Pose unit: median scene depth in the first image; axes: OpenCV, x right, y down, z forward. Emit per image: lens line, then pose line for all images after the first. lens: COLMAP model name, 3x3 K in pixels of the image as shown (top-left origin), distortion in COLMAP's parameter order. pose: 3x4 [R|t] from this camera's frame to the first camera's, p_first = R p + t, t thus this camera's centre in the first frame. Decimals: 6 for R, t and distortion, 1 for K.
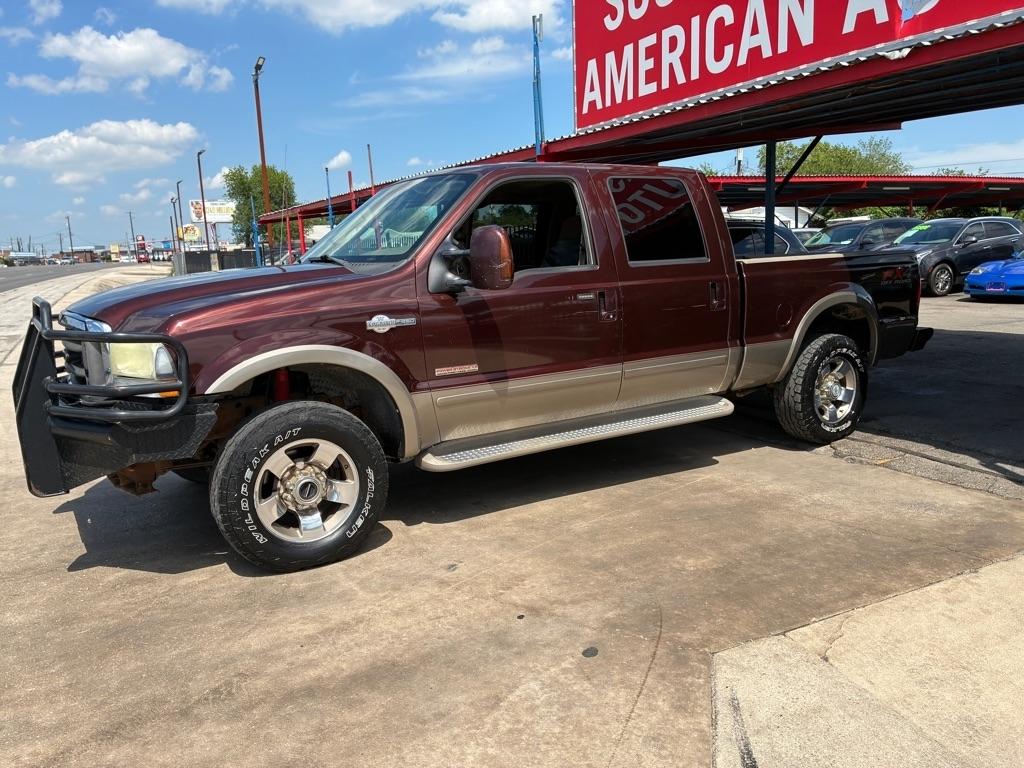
lens RADIAL K [[768.8, 0, 491.3], [0, 768.8, 399.9], [0, 0, 1]] dist [0.041008, -0.054799]
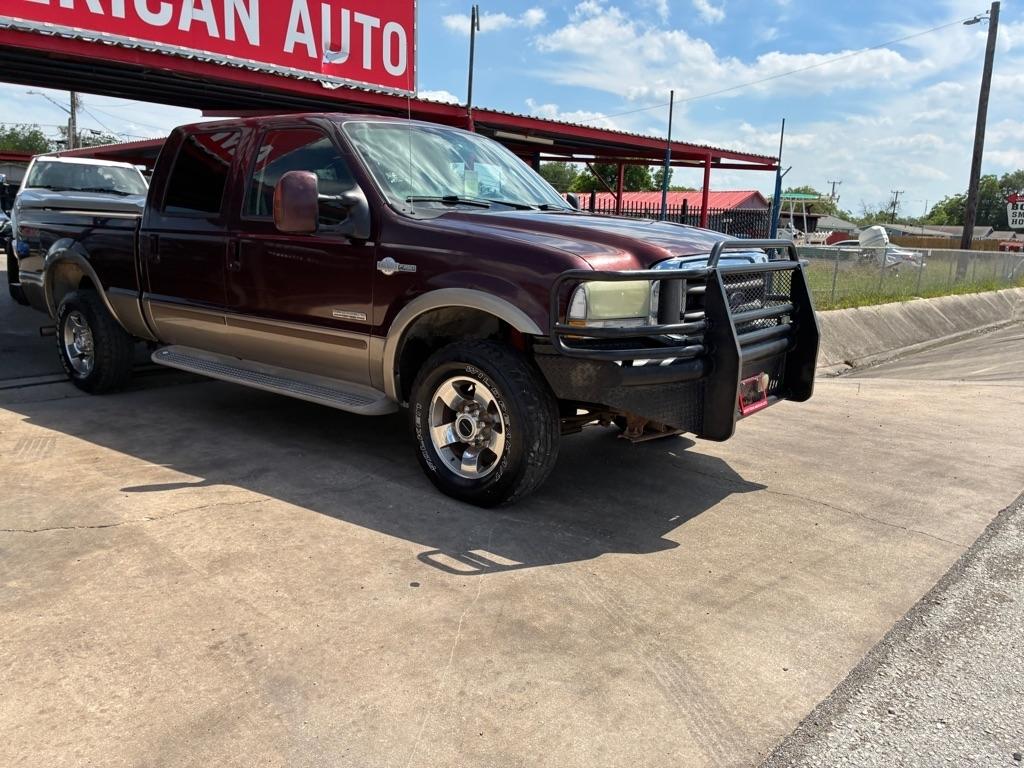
lens RADIAL K [[779.2, 0, 493.4], [0, 779.2, 379.4], [0, 0, 1]] dist [0.057452, -0.076880]
pose [[-0.322551, -0.159709, 0.932981, -1.319304], [0.156588, 0.963079, 0.218997, -0.214620], [-0.933510, 0.216731, -0.285634, 1.512367]]
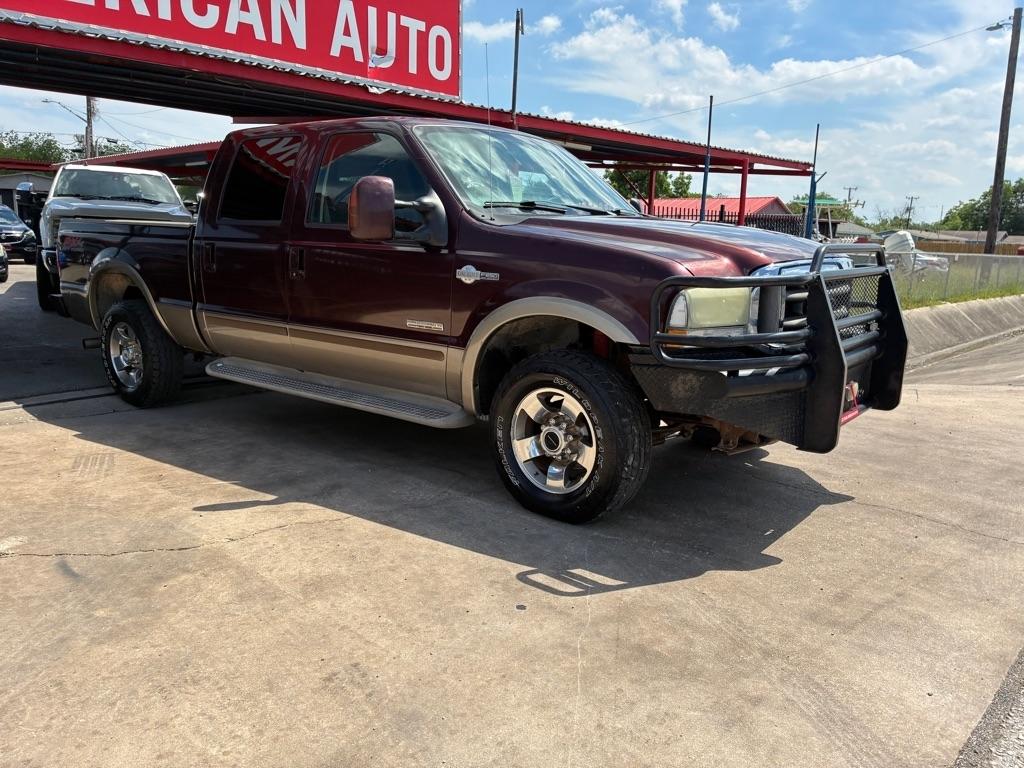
lens RADIAL K [[779.4, 0, 525.7], [0, 779.4, 388.3], [0, 0, 1]] dist [0.052907, -0.070417]
pose [[-0.340568, -0.158572, 0.926752, -1.263668], [0.160931, 0.961298, 0.223623, -0.224910], [-0.926345, 0.225302, -0.301868, 1.575337]]
